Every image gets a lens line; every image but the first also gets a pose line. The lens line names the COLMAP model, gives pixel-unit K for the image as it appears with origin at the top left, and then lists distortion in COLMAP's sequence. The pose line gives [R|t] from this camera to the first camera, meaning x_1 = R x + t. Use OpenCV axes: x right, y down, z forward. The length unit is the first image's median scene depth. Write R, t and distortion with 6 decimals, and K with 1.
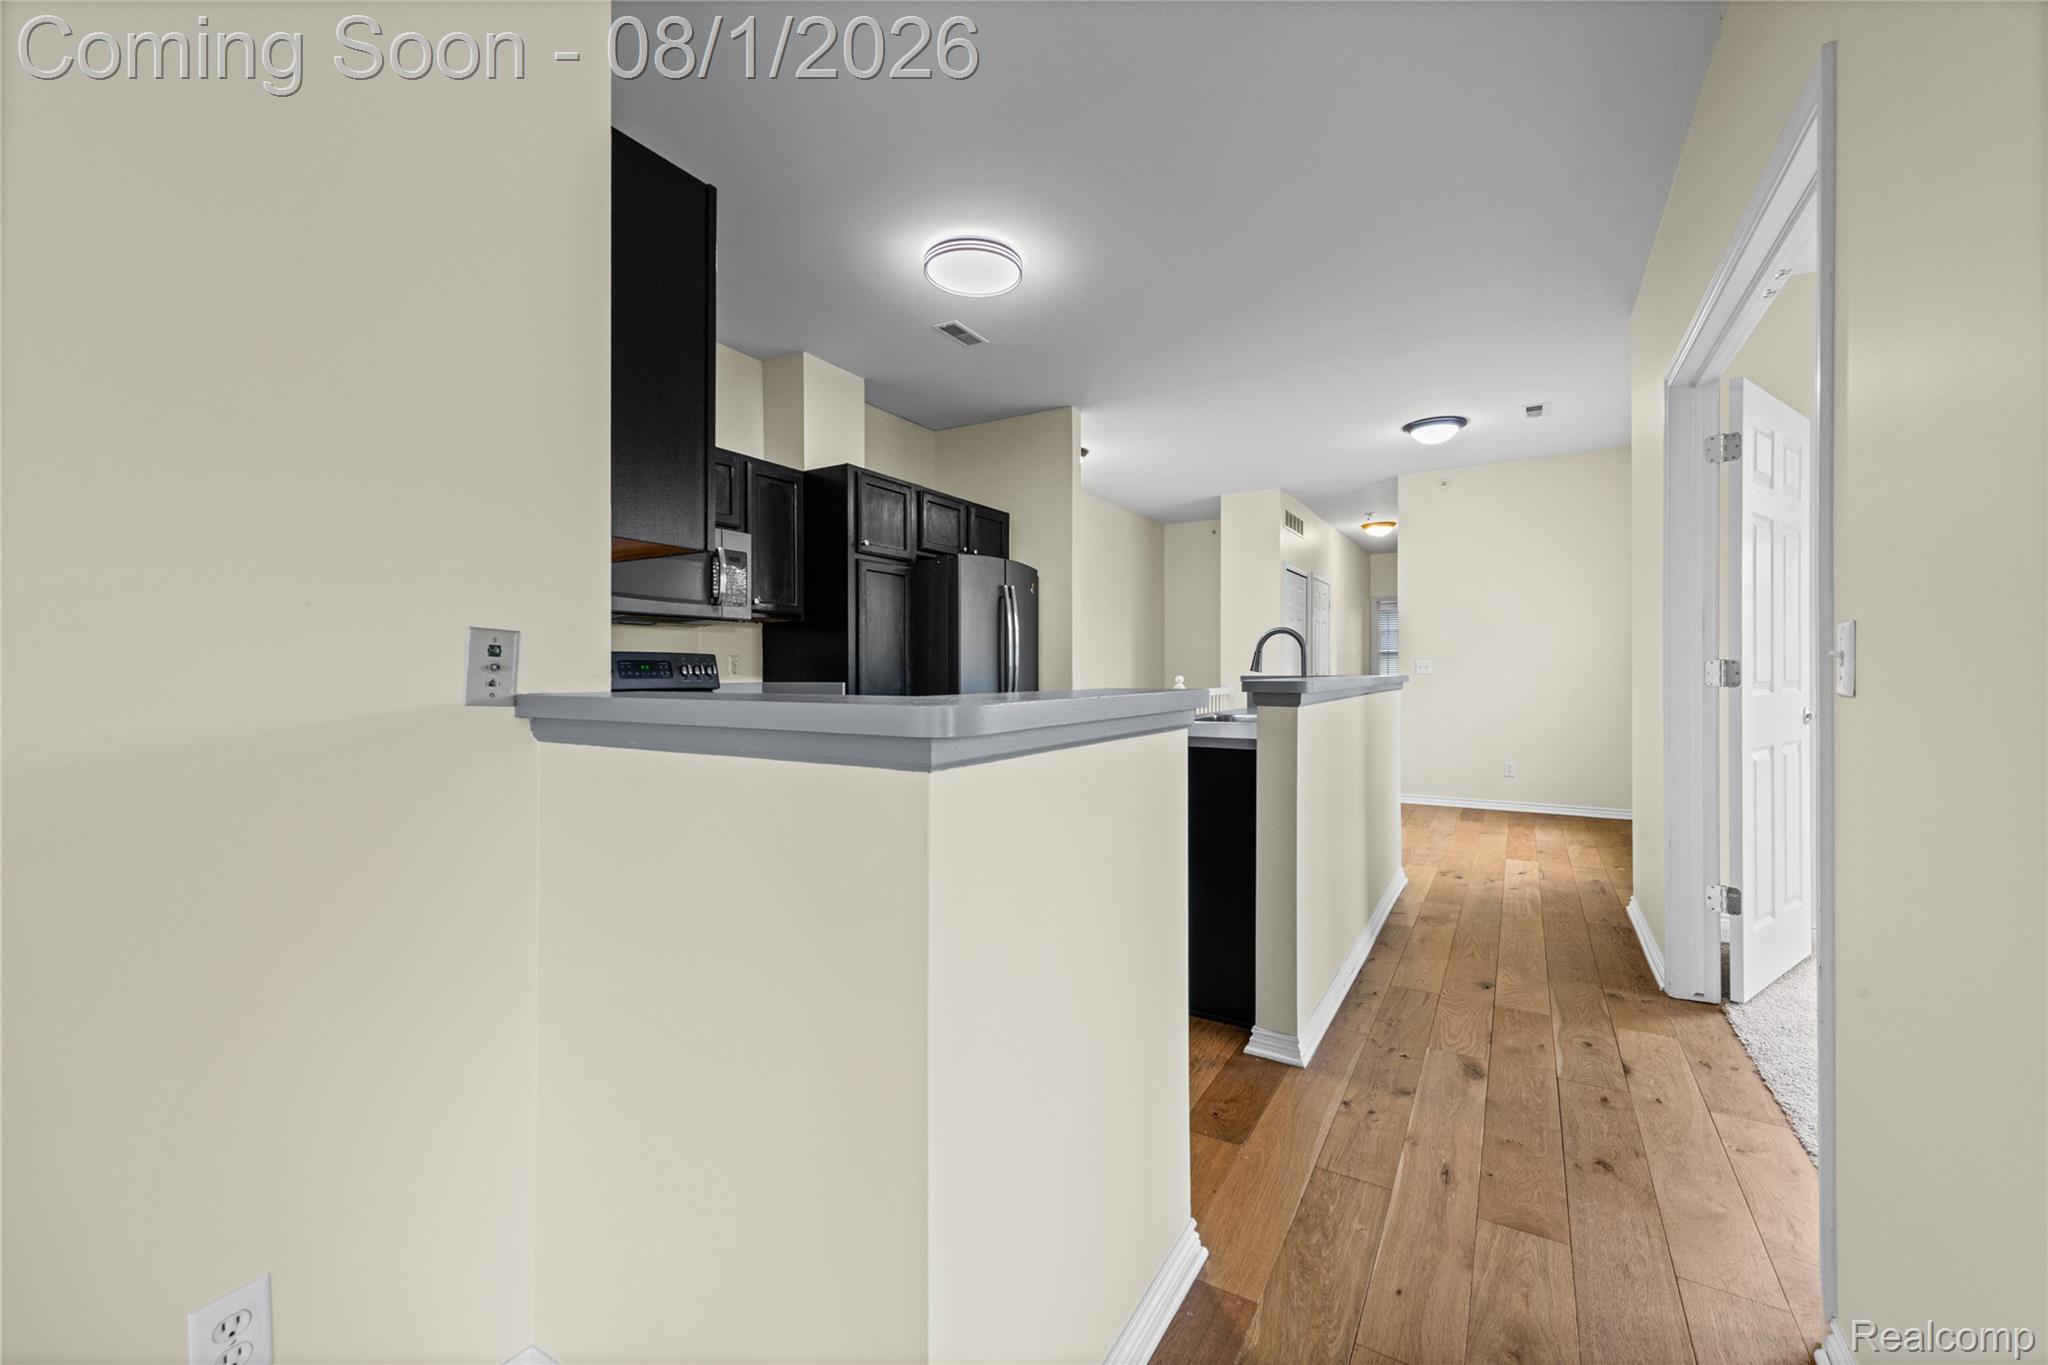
lens RADIAL K [[826.8, 0, 1032.3], [0, 826.8, 673.0], [0, 0, 1]] dist [0.001307, -0.000342]
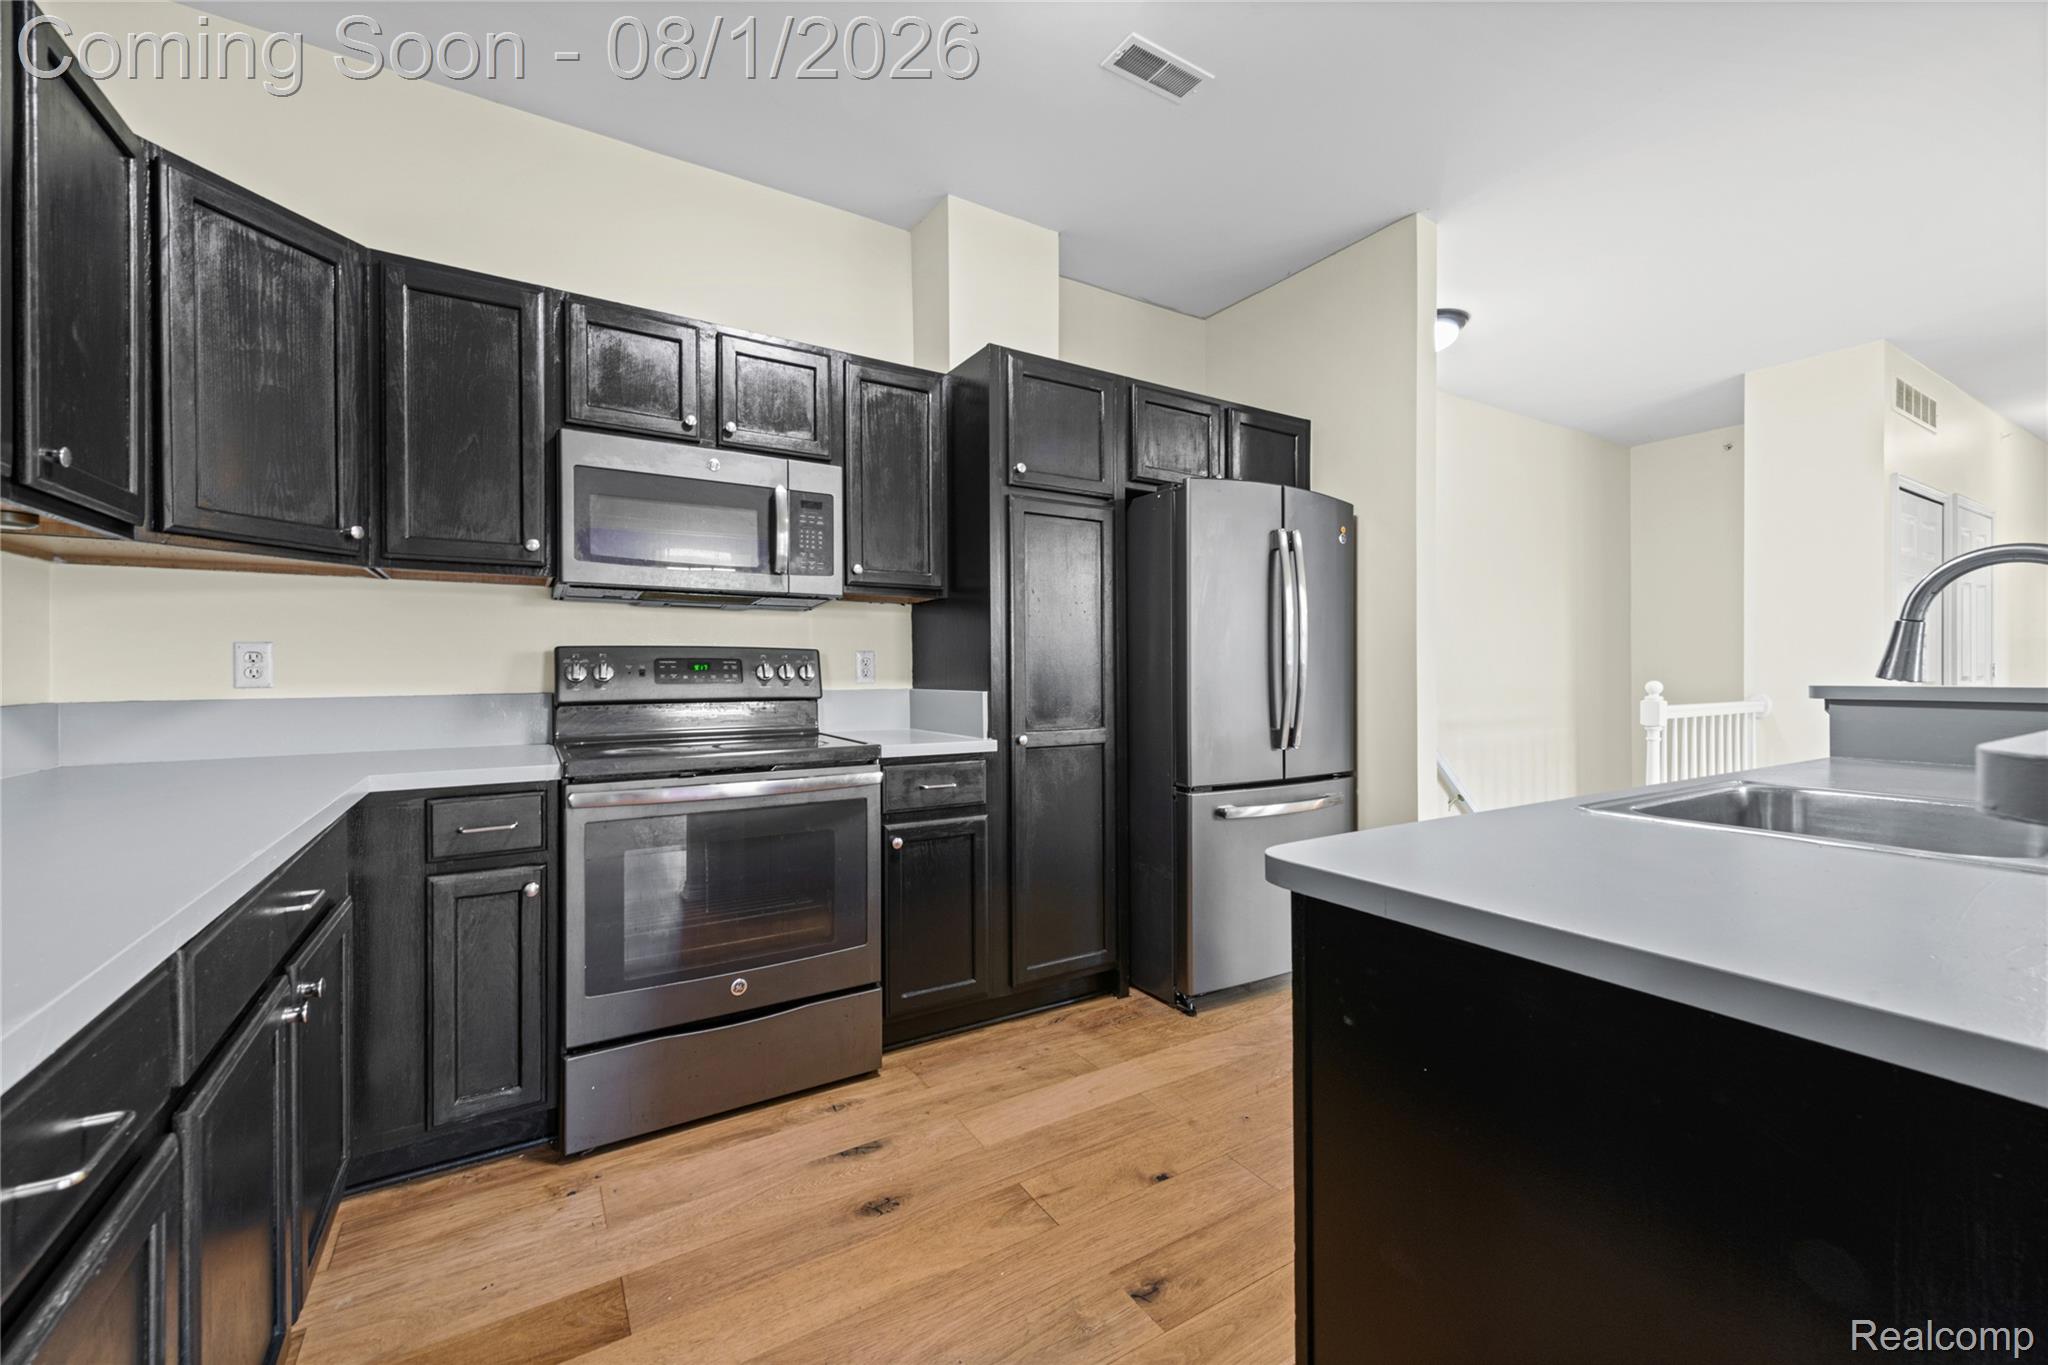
lens RADIAL K [[831.6, 0, 1027.6], [0, 831.6, 673.2], [0, 0, 1]] dist [0.015108, -0.000246]
pose [[0.888735, 0.002800, -0.458412, 0.091138], [-0.002722, 0.999996, 0.000831, -0.002981], [0.458413, 0.000510, 0.888739, 0.432477]]
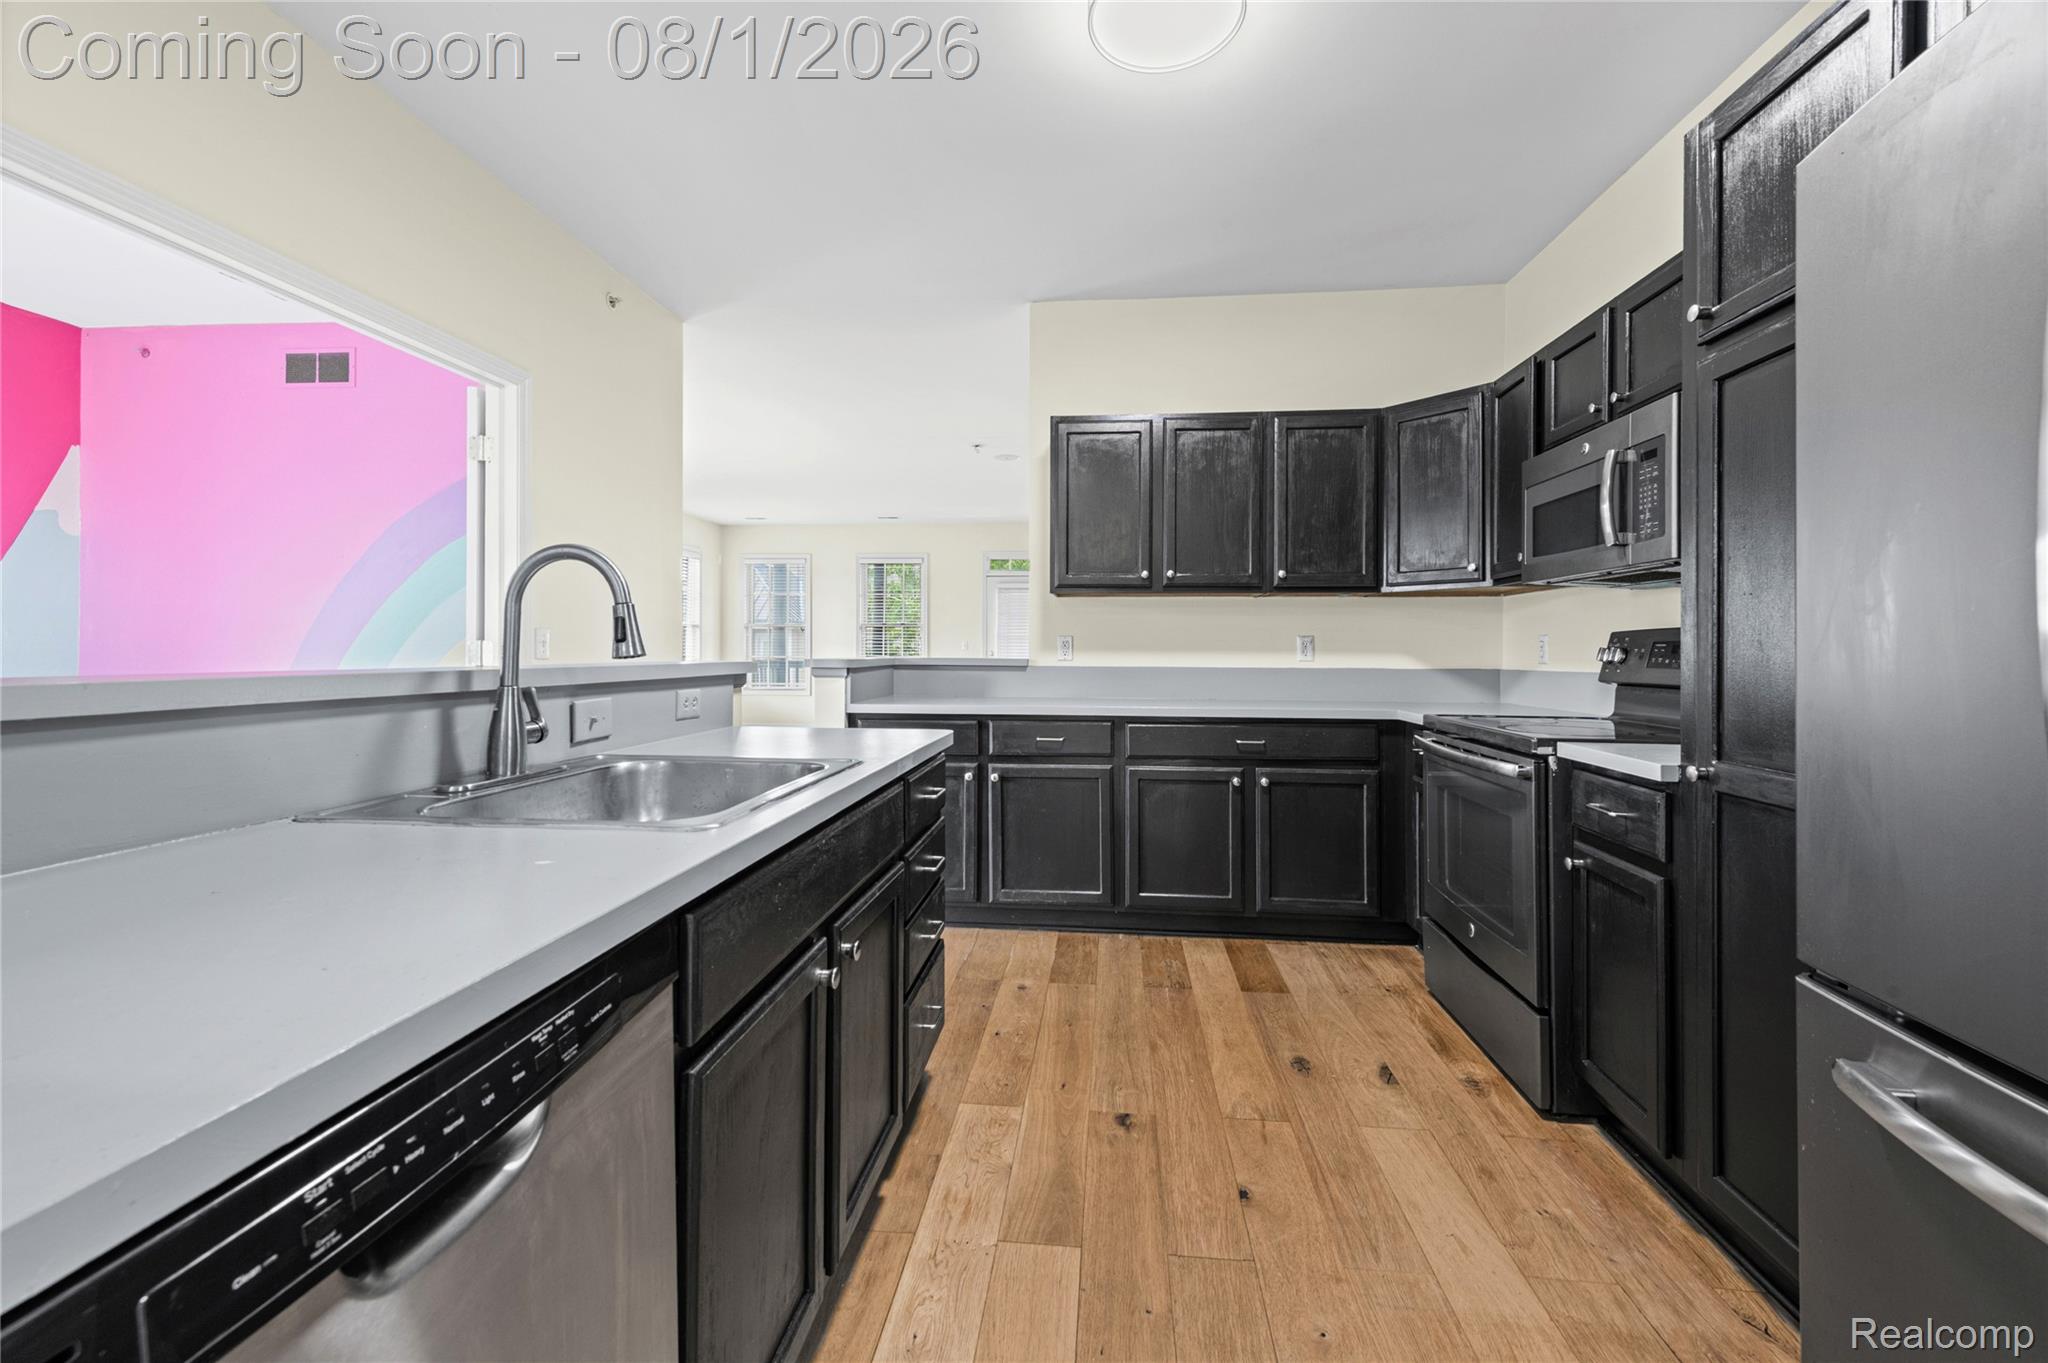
lens RADIAL K [[832.5, 0, 1031.4], [0, 832.5, 643.7], [0, 0, 1]] dist [0.001739, 0.000146]
pose [[-0.905245, -0.004624, -0.424864, 0.223561], [-0.005577, 0.999984, 0.001000, -0.008397], [0.424853, 0.003275, -0.905256, 1.185056]]
